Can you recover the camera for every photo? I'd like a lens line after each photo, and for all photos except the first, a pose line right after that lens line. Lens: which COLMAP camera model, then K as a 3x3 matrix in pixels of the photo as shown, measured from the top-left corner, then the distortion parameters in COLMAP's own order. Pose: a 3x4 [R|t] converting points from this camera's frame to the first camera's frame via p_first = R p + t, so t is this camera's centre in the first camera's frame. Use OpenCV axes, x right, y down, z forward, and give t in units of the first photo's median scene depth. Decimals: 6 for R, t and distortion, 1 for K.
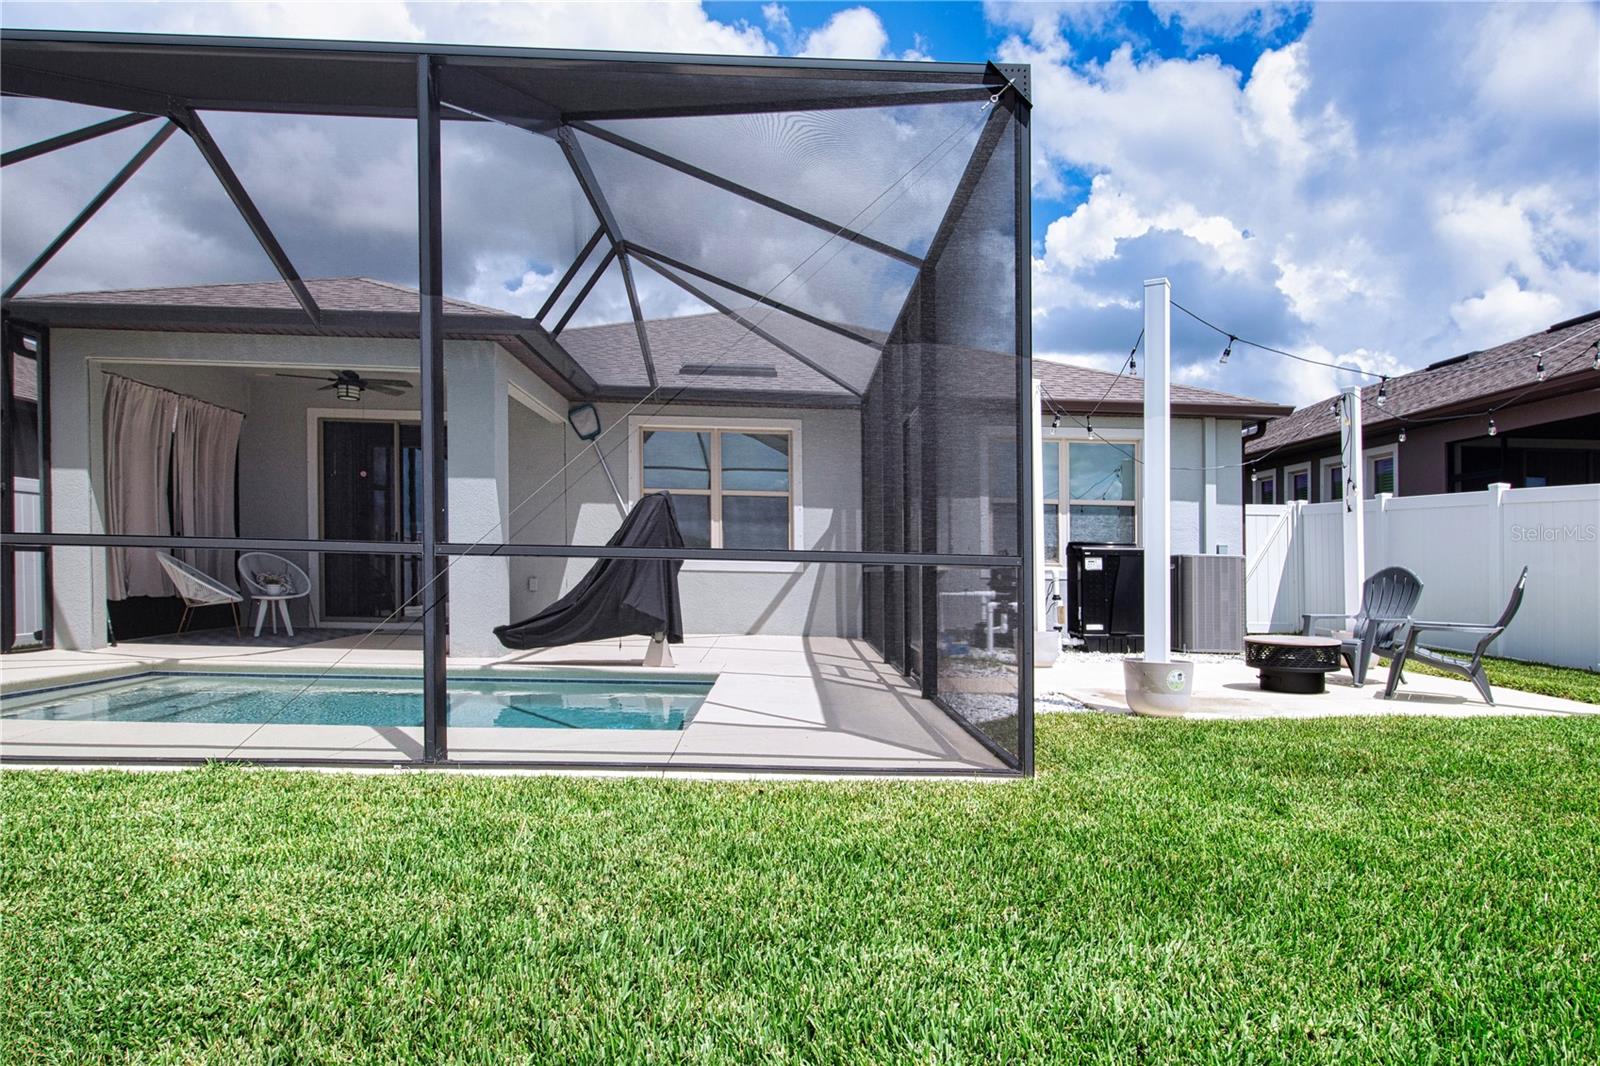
lens RADIAL K [[942.9, 0, 797.1], [0, 942.9, 547.8], [0, 0, 1]] dist [0.001252, 0.001538]
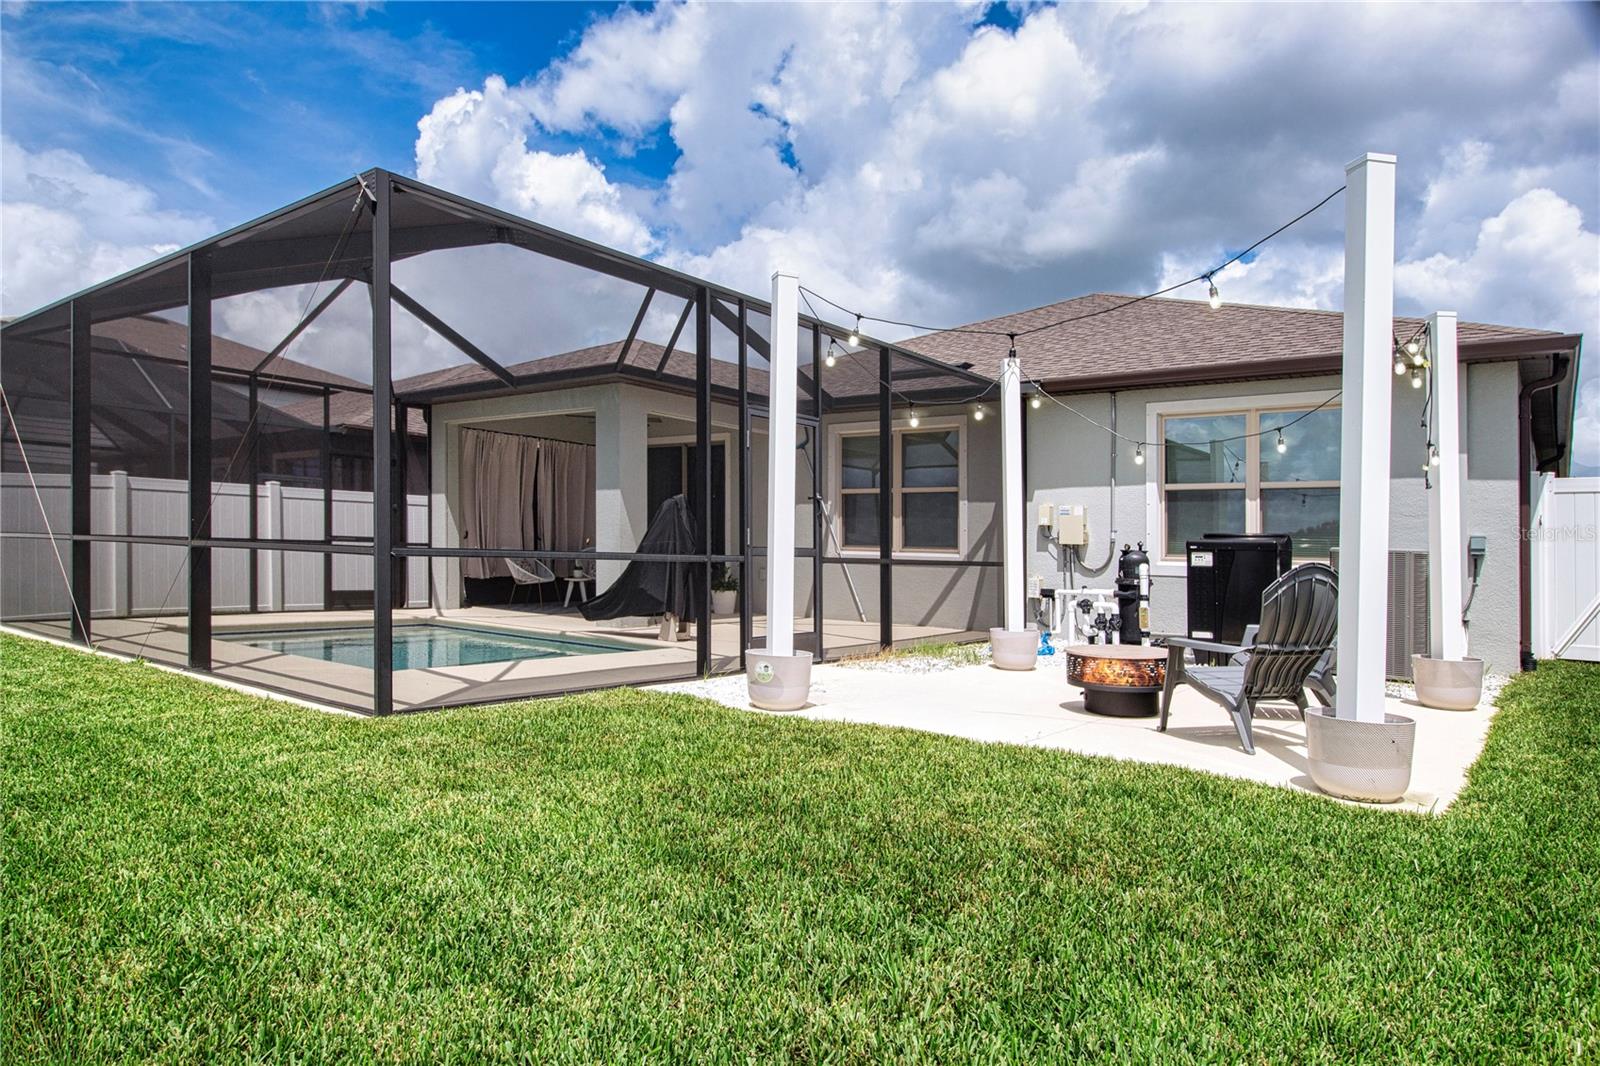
lens RADIAL K [[942.9, 0, 804.0], [0, 942.9, 543.2], [0, 0, 1]] dist [0.001252, 0.001538]
pose [[0.788907, -0.004308, -0.614498, 0.496075], [0.001847, 0.999988, -0.004639, 0.005366], [0.614510, 0.002525, 0.788905, 0.105707]]
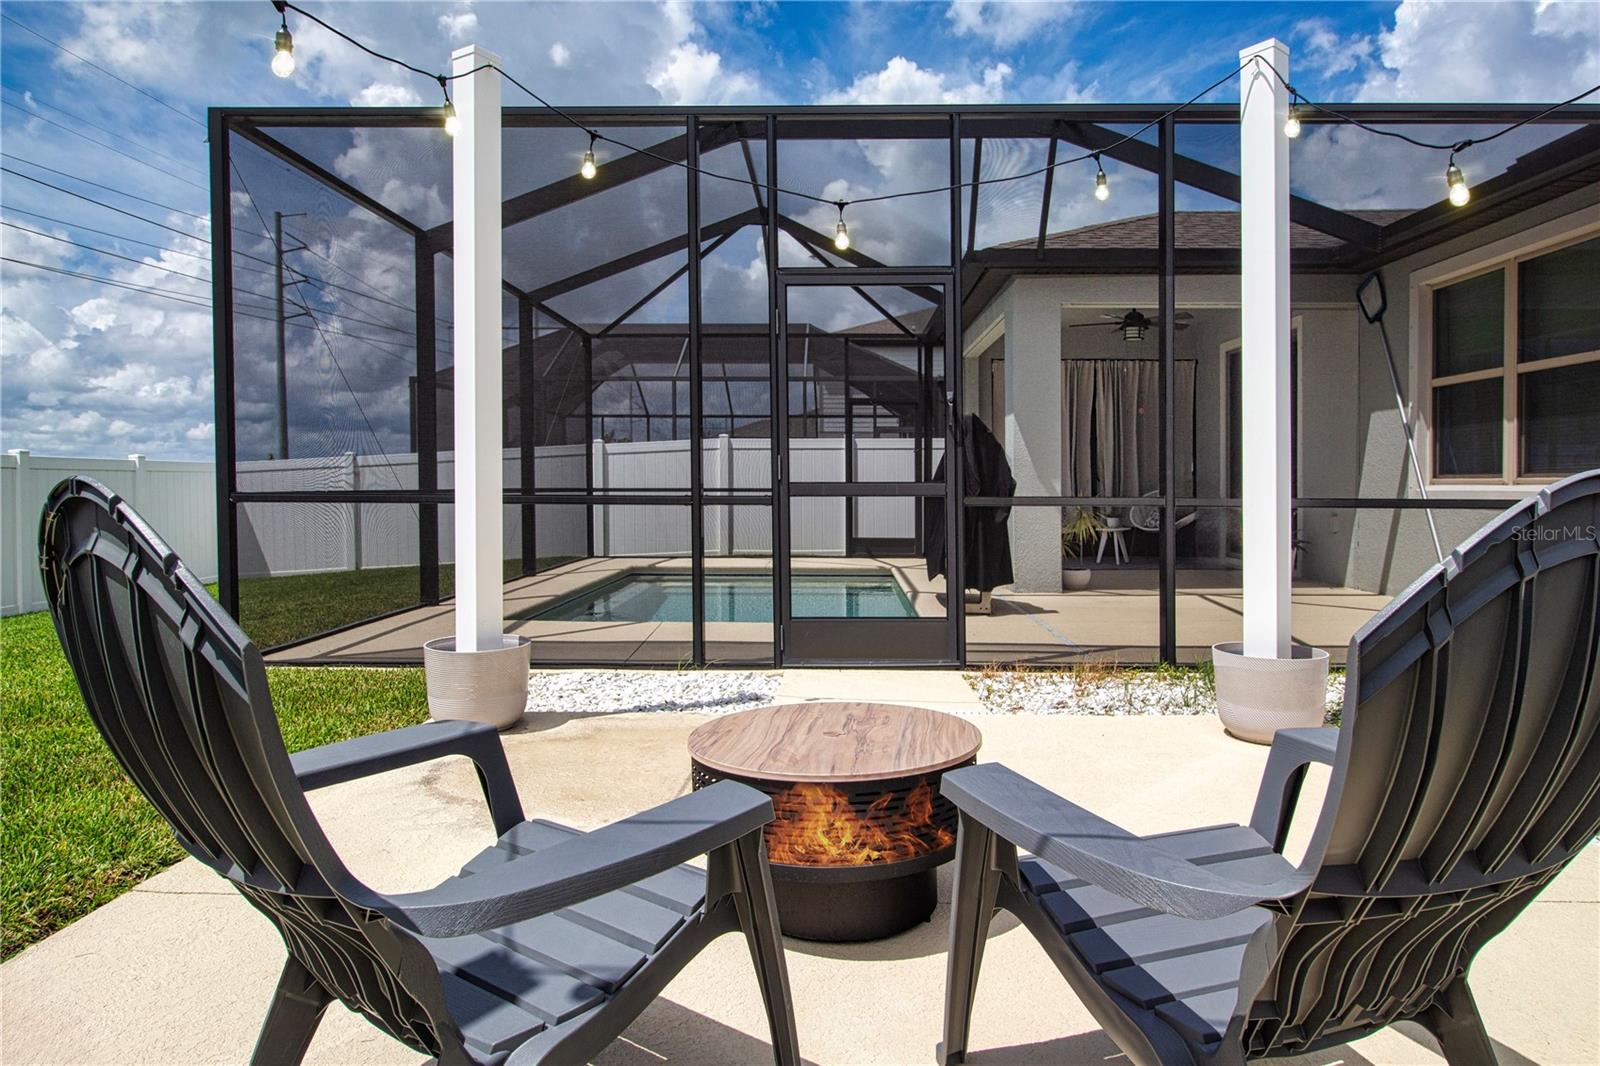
lens RADIAL K [[942.9, 0, 796.8], [0, 942.9, 525.4], [0, 0, 1]] dist [0.001252, 0.001538]
pose [[0.020377, 0.021397, -0.999563, 0.505324], [0.019457, 0.999573, 0.021793, 0.014782], [0.999603, -0.019893, 0.019952, 0.581942]]
